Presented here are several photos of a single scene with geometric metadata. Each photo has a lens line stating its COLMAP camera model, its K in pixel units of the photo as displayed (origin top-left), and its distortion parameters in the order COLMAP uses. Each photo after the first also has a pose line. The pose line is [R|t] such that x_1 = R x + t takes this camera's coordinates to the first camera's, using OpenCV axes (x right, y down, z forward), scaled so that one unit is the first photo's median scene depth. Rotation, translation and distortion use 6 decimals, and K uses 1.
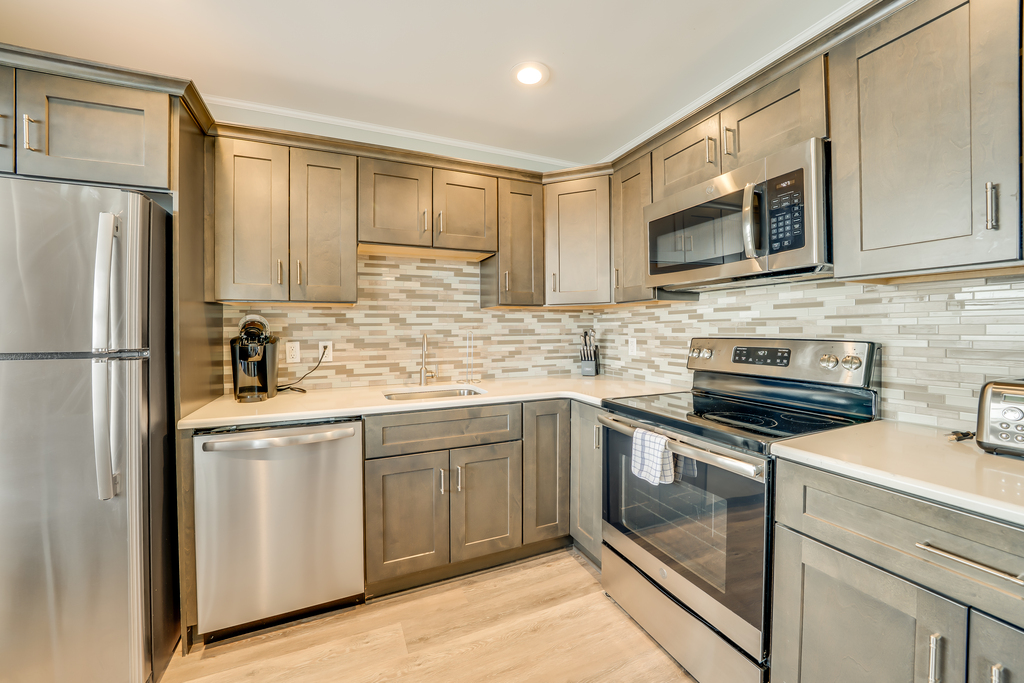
lens RADIAL K [[403.6, 0, 512.4], [0, 403.6, 334.4], [0, 0, 1]] dist [-0.028010, -0.000094]
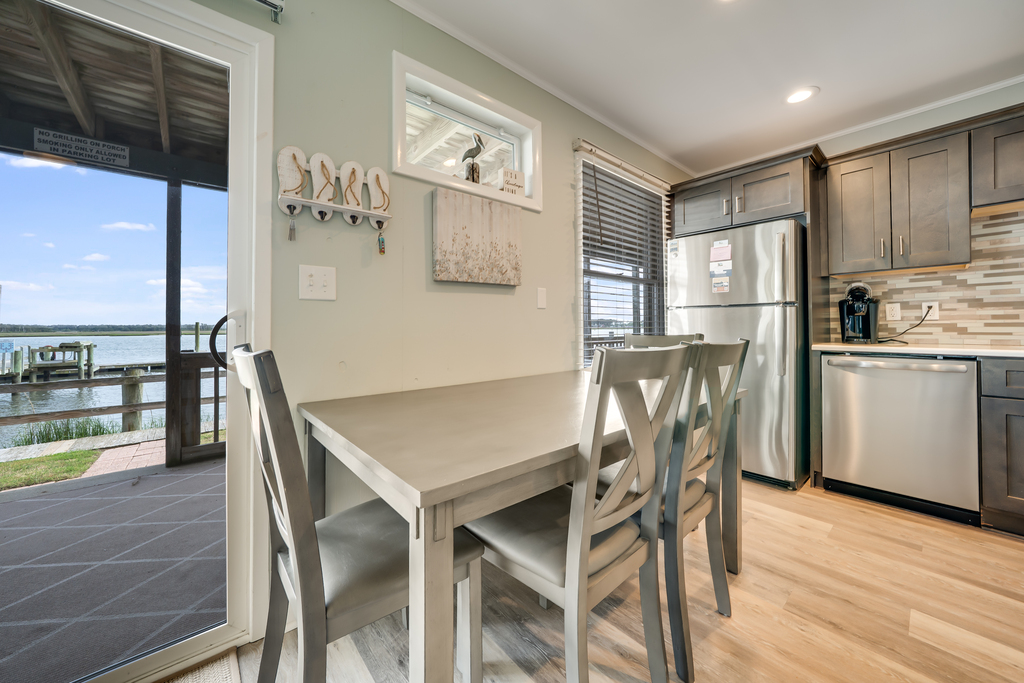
lens RADIAL K [[377.6, 0, 502.0], [0, 377.6, 323.0], [0, 0, 1]] dist [0.000201, 0.001818]
pose [[0.293669, -0.008297, -0.955871, 0.239109], [-0.000226, 0.999962, -0.008749, 0.099937], [0.955907, 0.002785, 0.293656, -0.558042]]
